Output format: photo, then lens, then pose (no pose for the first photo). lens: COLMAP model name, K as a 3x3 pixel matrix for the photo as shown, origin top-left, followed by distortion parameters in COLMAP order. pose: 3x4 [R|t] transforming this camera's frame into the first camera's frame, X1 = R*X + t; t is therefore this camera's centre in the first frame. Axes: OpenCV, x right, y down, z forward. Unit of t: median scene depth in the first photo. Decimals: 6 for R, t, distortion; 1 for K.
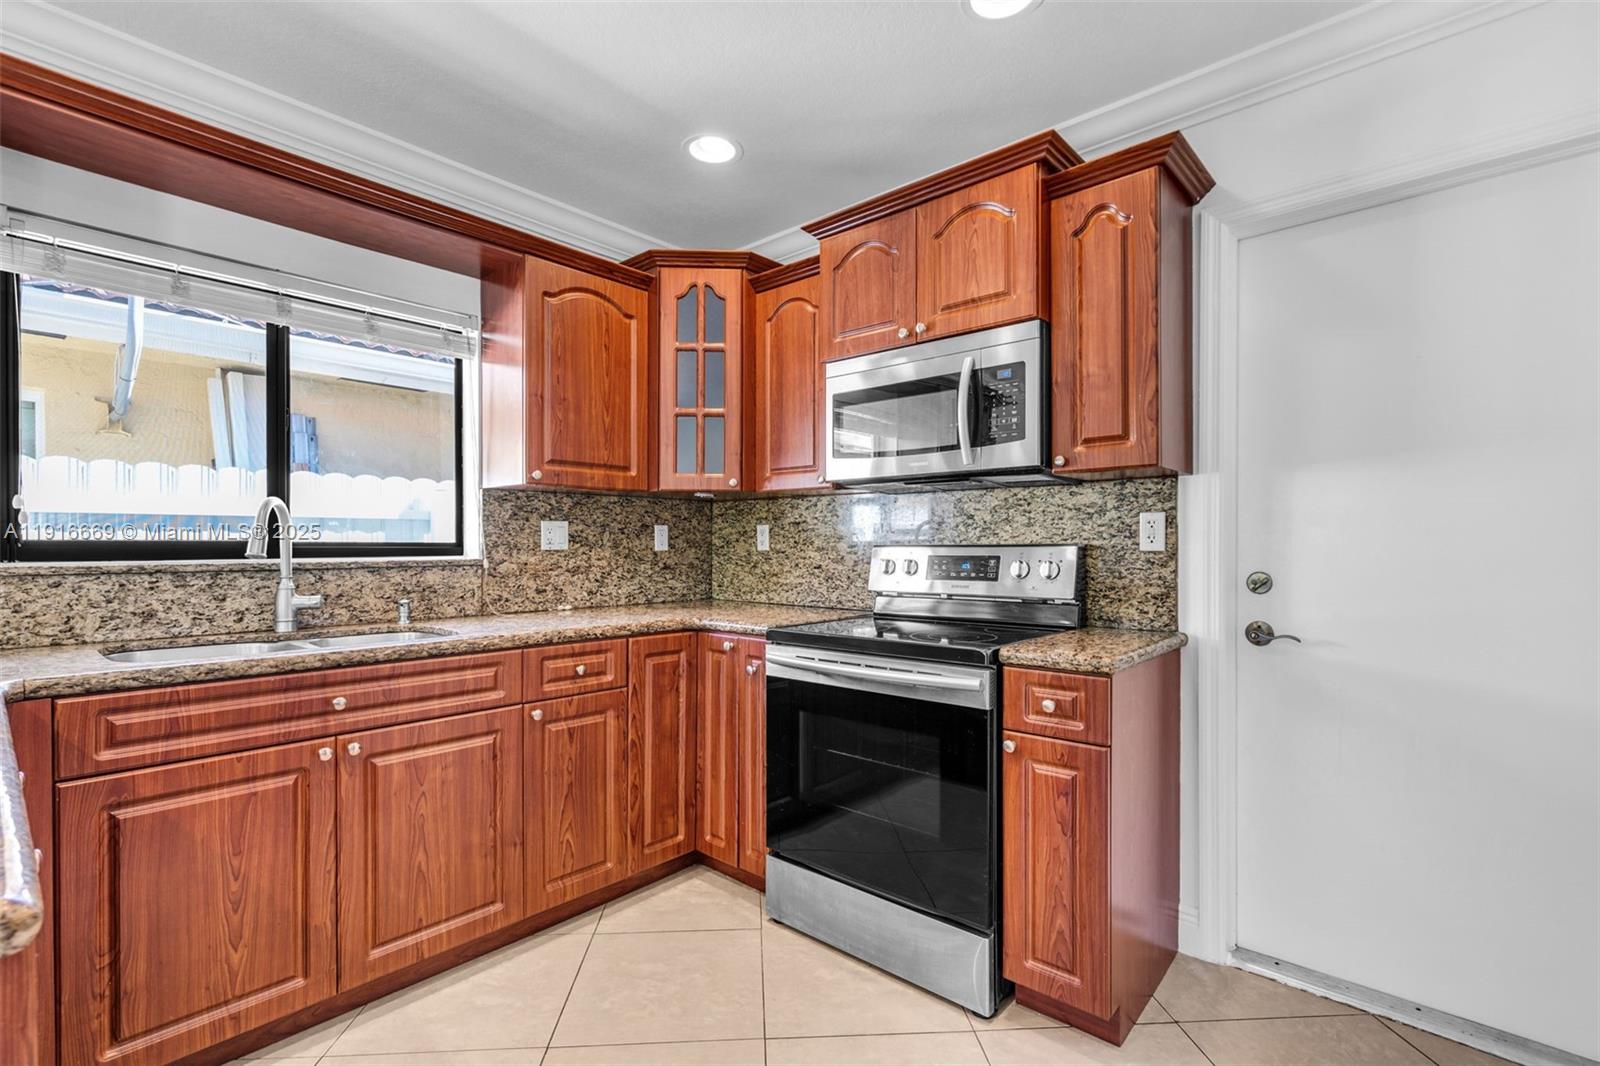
lens RADIAL K [[739.6, 0, 787.4], [0, 739.6, 546.9], [0, 0, 1]] dist [-0.000347, -0.000083]
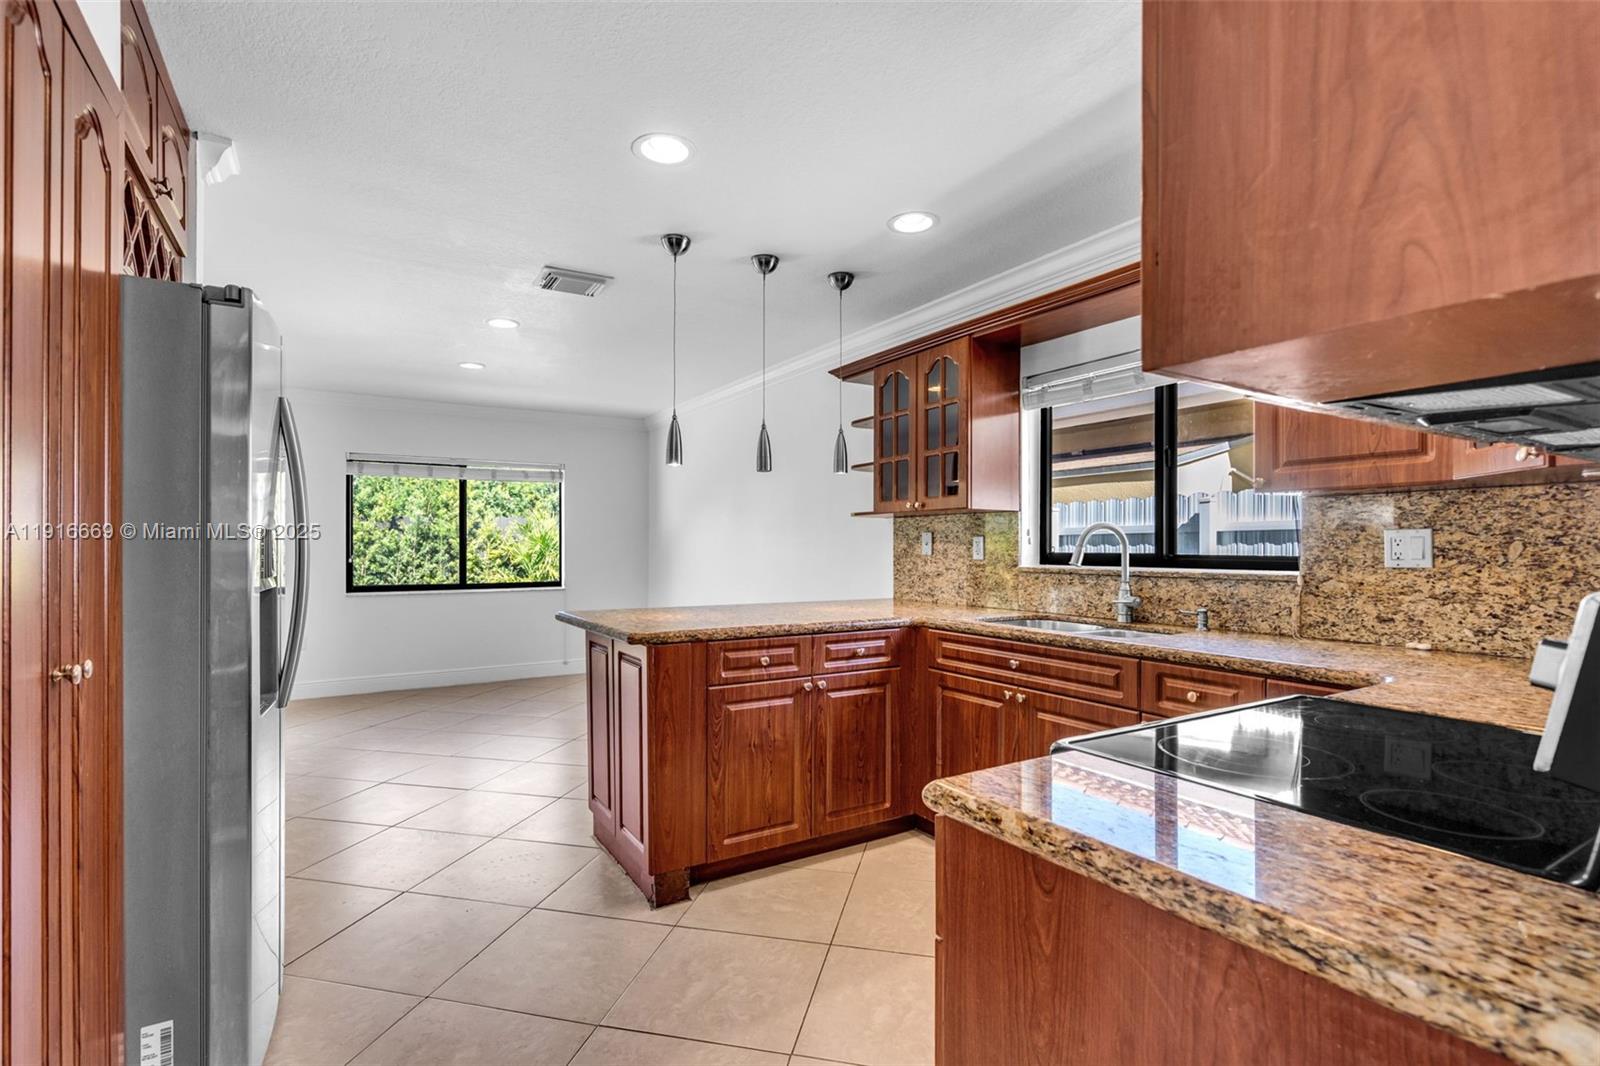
lens RADIAL K [[739.6, 0, 787.4], [0, 739.6, 546.9], [0, 0, 1]] dist [-0.000347, -0.000083]
pose [[-0.284825, 0.001059, -0.958579, 0.643629], [-0.003024, 0.999993, 0.002004, -0.018276], [0.958575, 0.003470, -0.284820, 0.664555]]
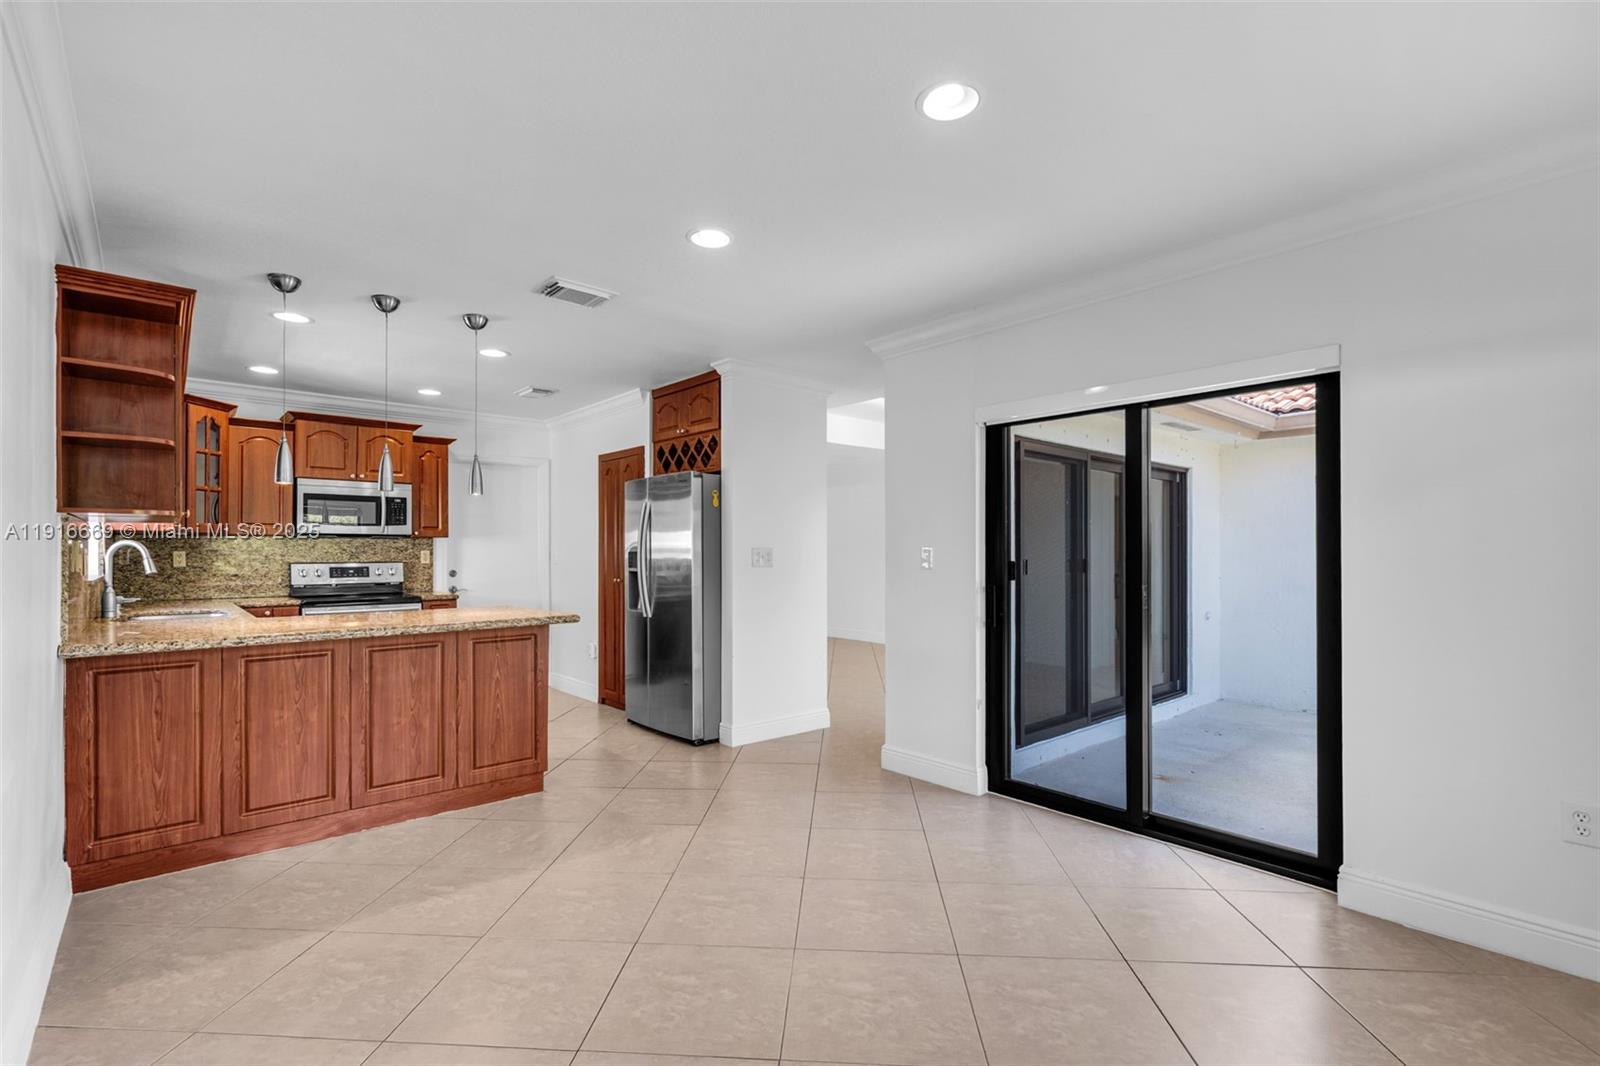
lens RADIAL K [[739.6, 0, 787.4], [0, 739.6, 546.9], [0, 0, 1]] dist [-0.000347, -0.000083]
pose [[0.133718, 0.009705, 0.990972, -1.805526], [0.004594, 0.999935, -0.010413, -0.019865], [-0.991009, 0.005945, 0.133665, -0.651379]]
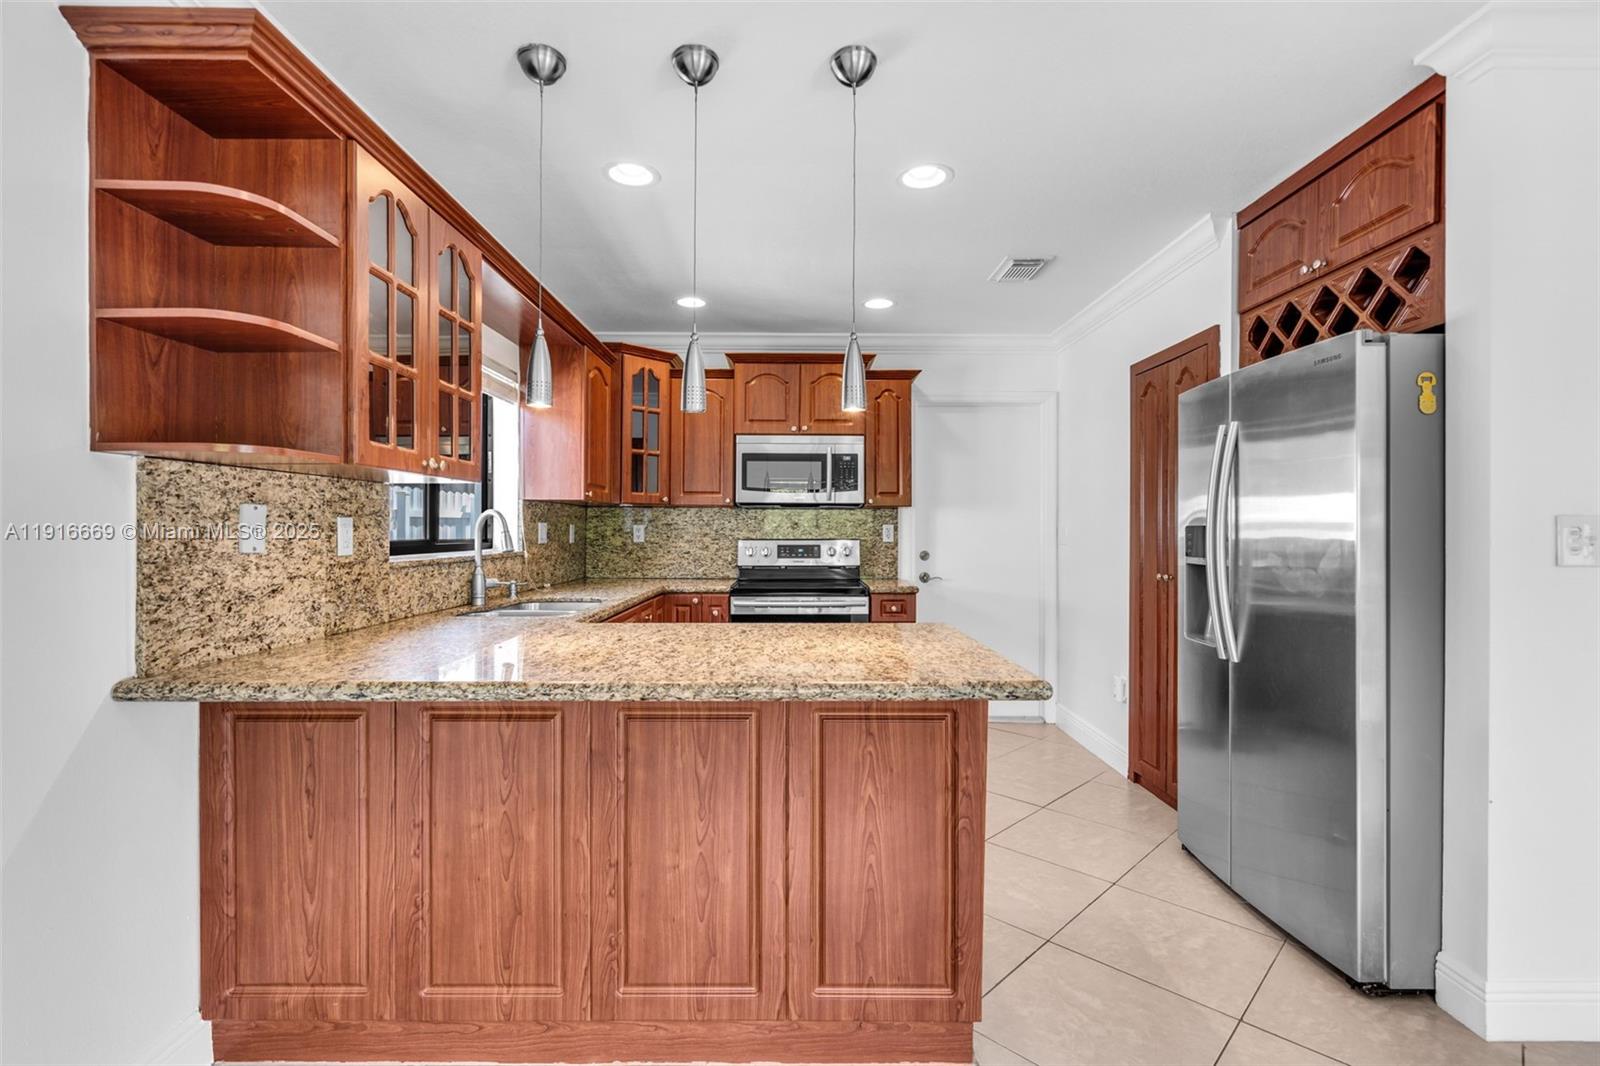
lens RADIAL K [[730.2, 0, 793.9], [0, 730.2, 532.7], [0, 0, 1]] dist [-0.000348, 0.000472]
pose [[0.741620, 0.000576, 0.670820, -0.965562], [-0.001690, 0.999998, 0.001009, -0.019851], [-0.670818, -0.001882, 0.741619, -0.344844]]
